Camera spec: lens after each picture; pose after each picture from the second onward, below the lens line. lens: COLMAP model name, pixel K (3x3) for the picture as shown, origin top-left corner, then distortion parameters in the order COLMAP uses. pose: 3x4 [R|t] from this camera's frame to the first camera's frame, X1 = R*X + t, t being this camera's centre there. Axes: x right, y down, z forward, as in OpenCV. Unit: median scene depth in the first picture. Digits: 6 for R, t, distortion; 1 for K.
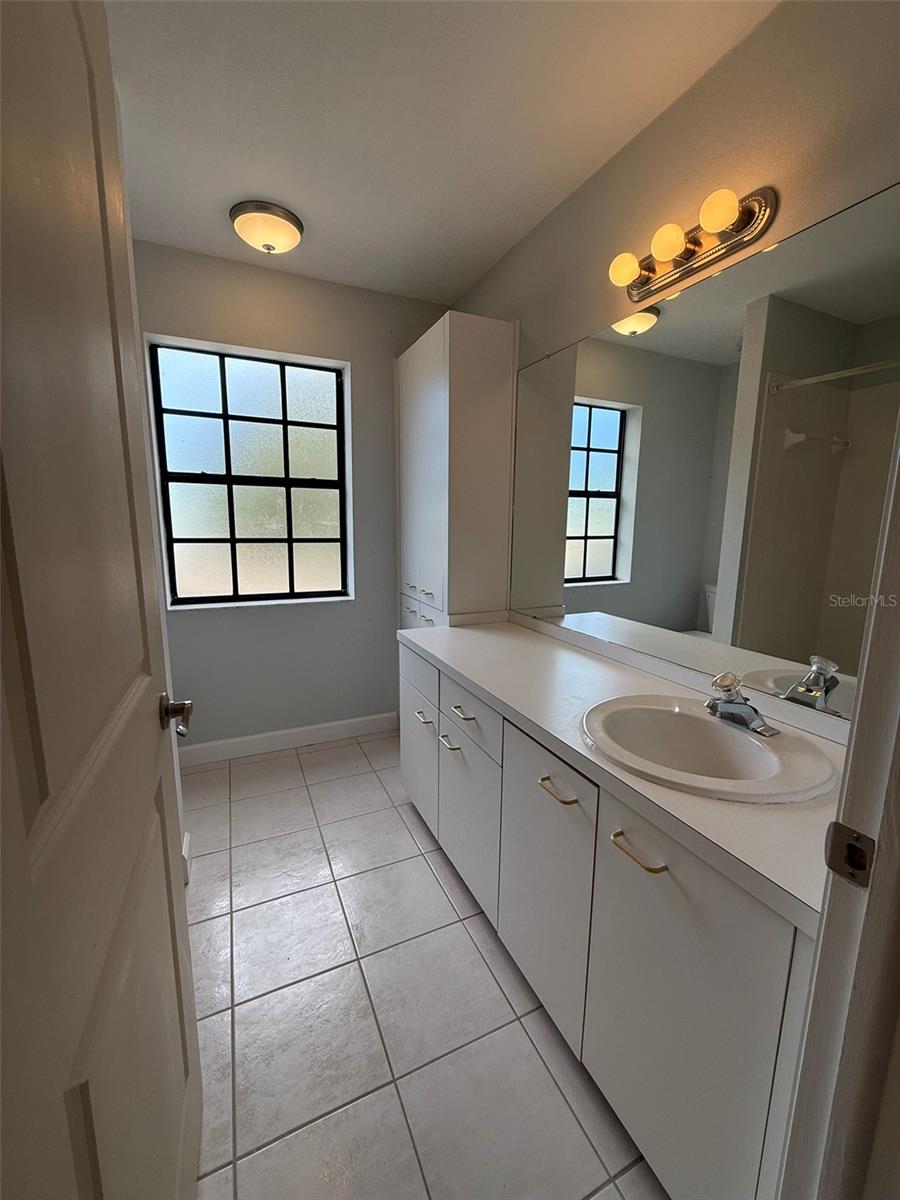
lens RADIAL K [[478.3, 0, 448.8], [0, 478.3, 598.2], [0, 0, 1]] dist [0.002390, -0.001126]
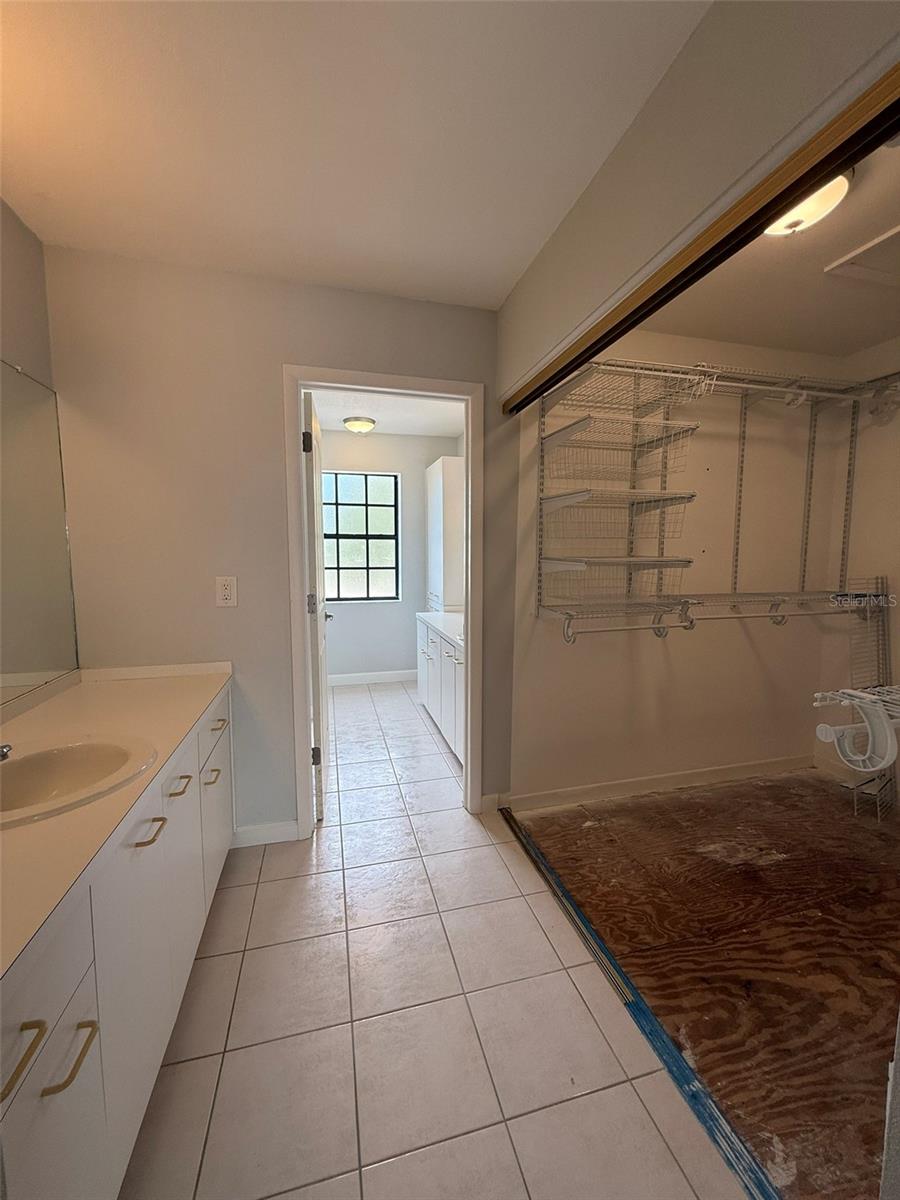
lens RADIAL K [[478.3, 0, 450.0], [0, 478.3, 601.4], [0, 0, 1]] dist [0.002390, -0.001126]
pose [[0.985564, 0.008146, -0.169106, 0.292789], [-0.016706, 0.998646, -0.049257, 0.091644], [0.168476, 0.051371, 0.984366, -0.752865]]
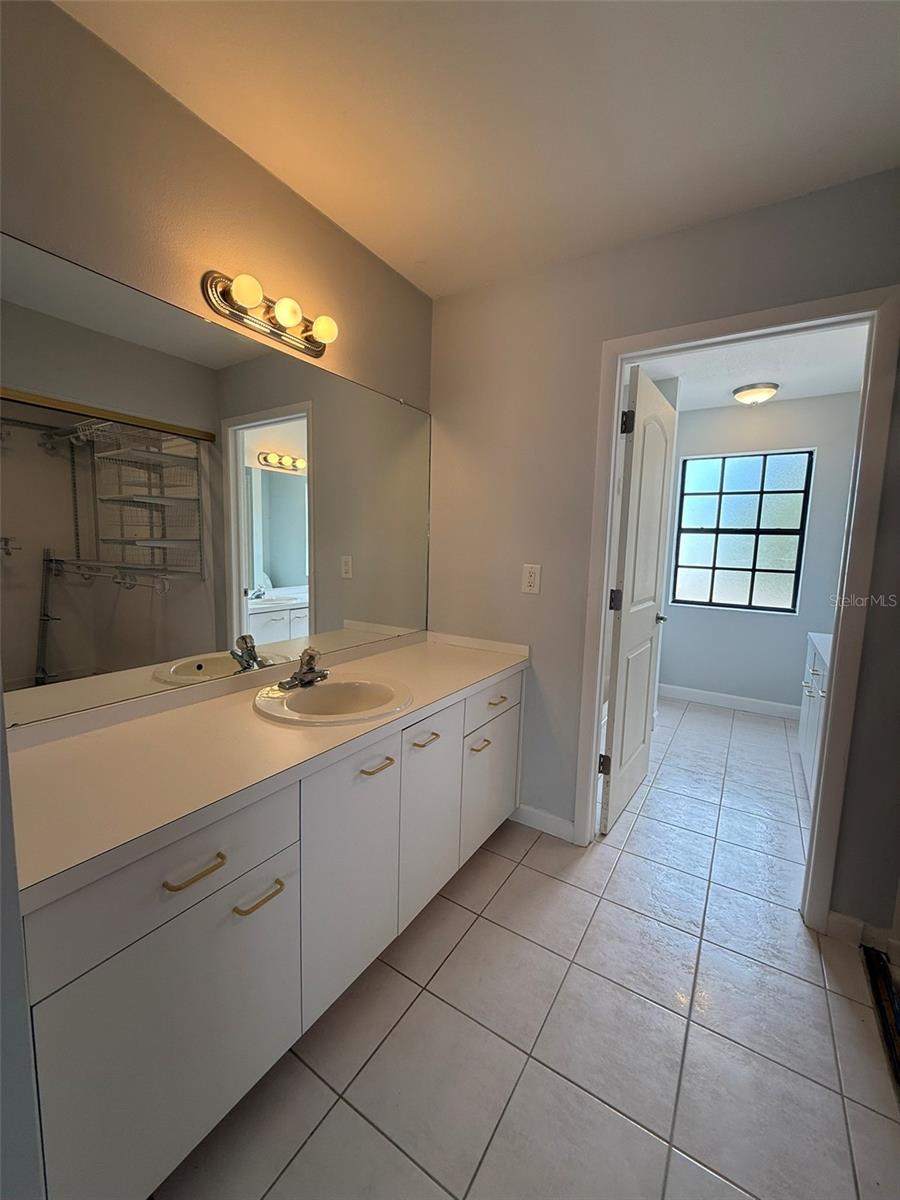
lens RADIAL K [[478.3, 0, 448.4], [0, 478.3, 600.3], [0, 0, 1]] dist [0.002390, -0.001126]
pose [[0.546846, 0.102987, -0.830875, 0.405481], [-0.150471, 0.988336, 0.023471, 0.081511], [0.823601, 0.112188, 0.555964, -0.613624]]
